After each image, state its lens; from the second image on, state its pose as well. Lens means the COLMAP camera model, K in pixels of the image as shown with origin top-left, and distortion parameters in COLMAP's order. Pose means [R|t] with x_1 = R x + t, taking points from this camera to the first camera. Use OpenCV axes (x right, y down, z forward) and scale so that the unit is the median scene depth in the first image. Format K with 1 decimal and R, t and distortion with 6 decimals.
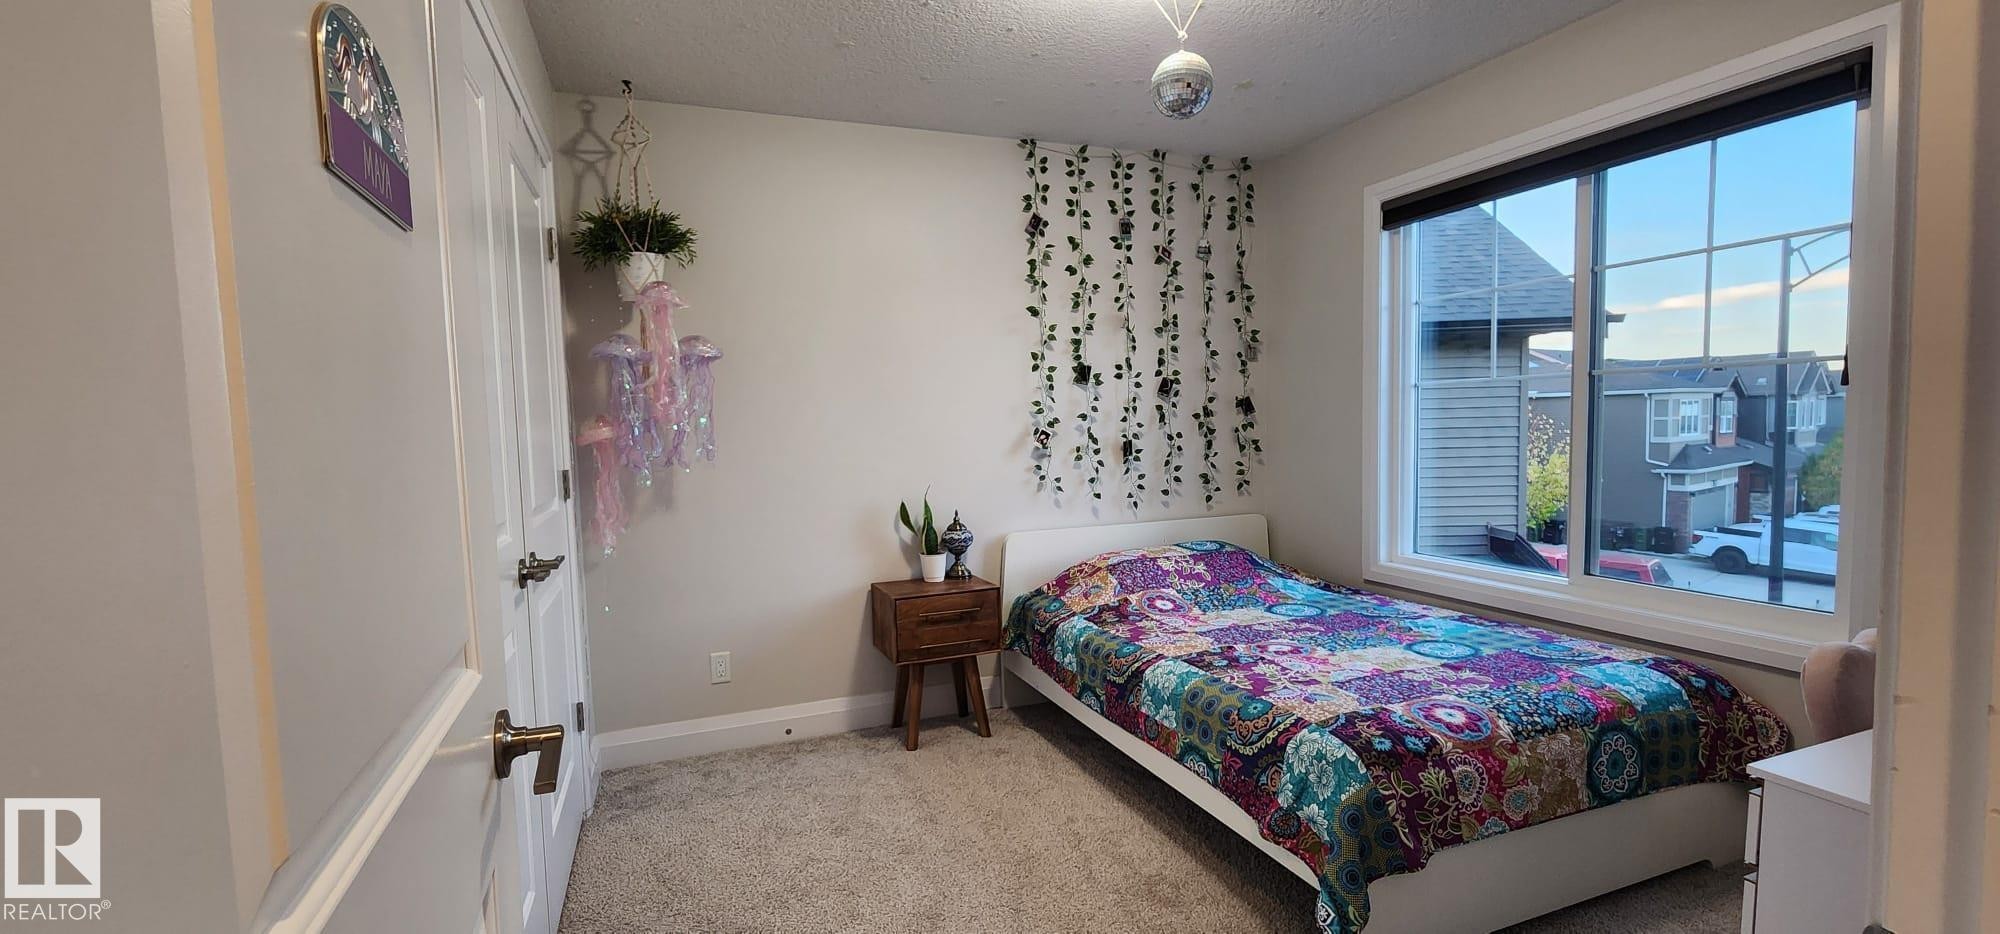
lens RADIAL K [[824.7, 0, 992.1], [0, 824.7, 469.7], [0, 0, 1]] dist [-0.003000, 0.000350]
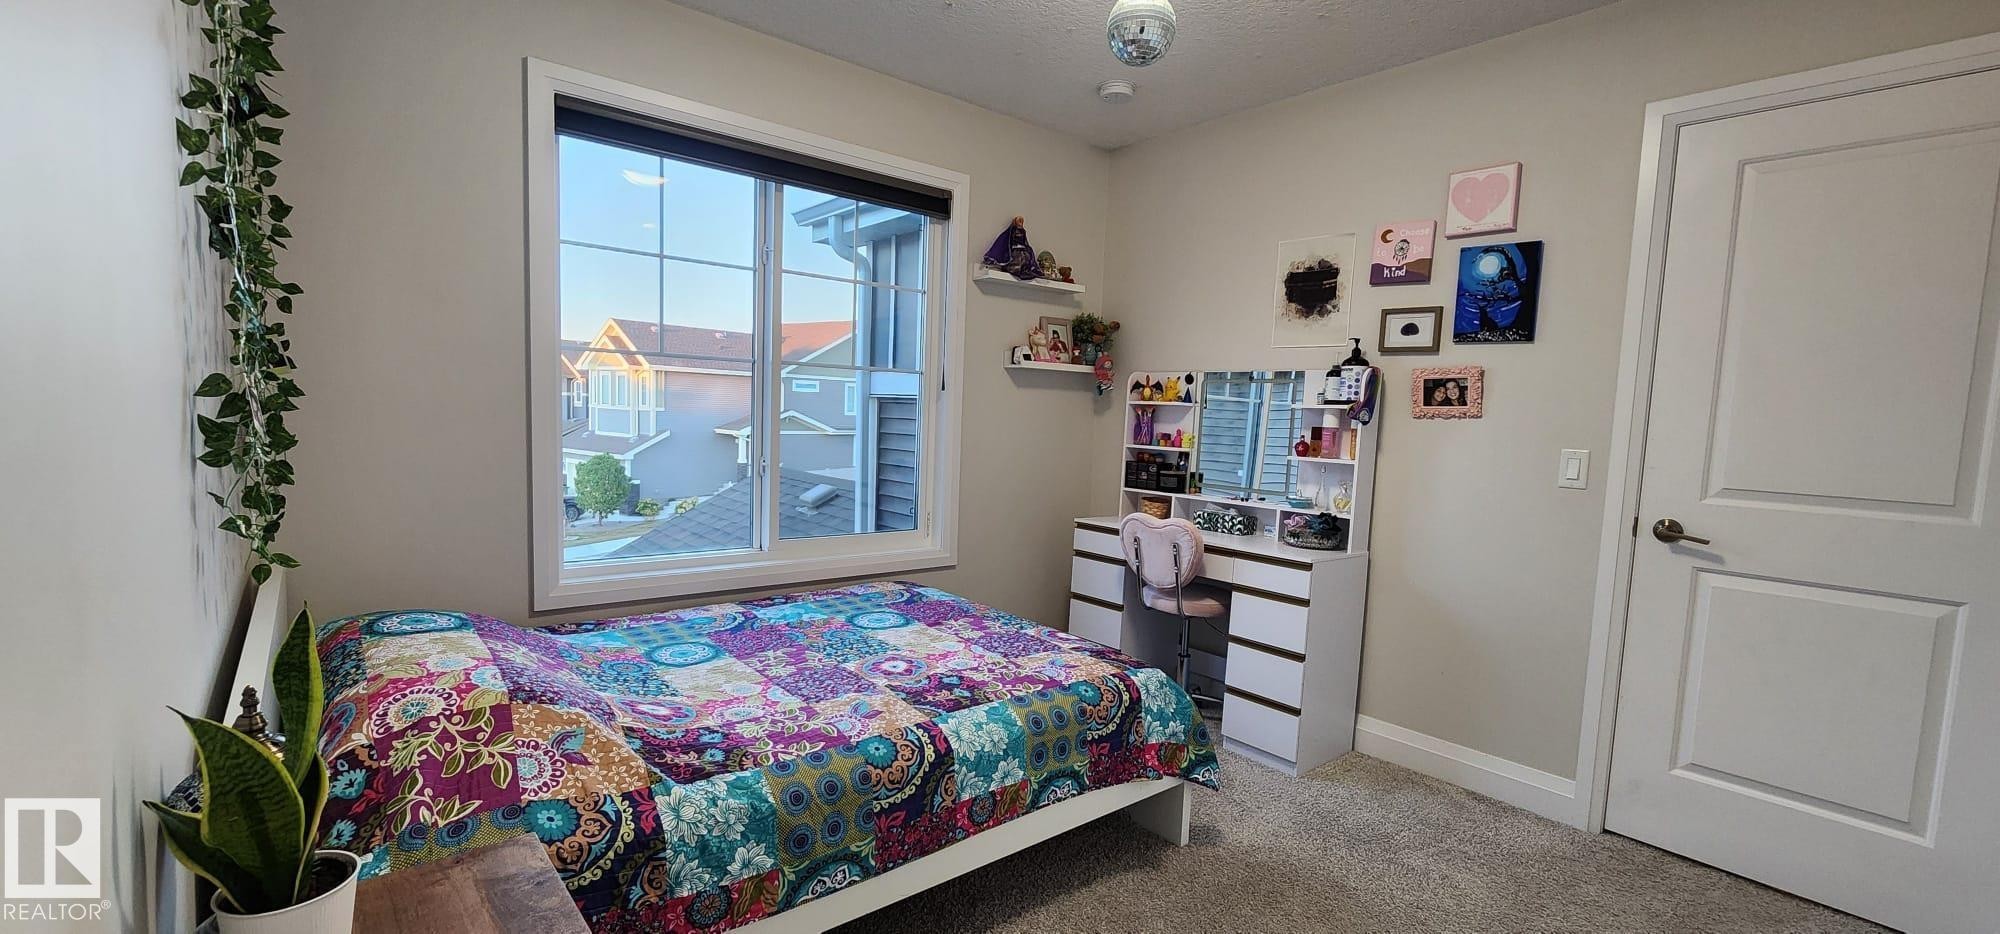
lens RADIAL K [[824.7, 0, 988.7], [0, 824.7, 477.0], [0, 0, 1]] dist [-0.003000, 0.000350]
pose [[-0.297659, -0.070497, 0.952066, -0.474933], [0.025158, 0.996344, 0.081641, -0.046182], [-0.954341, 0.048253, -0.294797, 1.133114]]
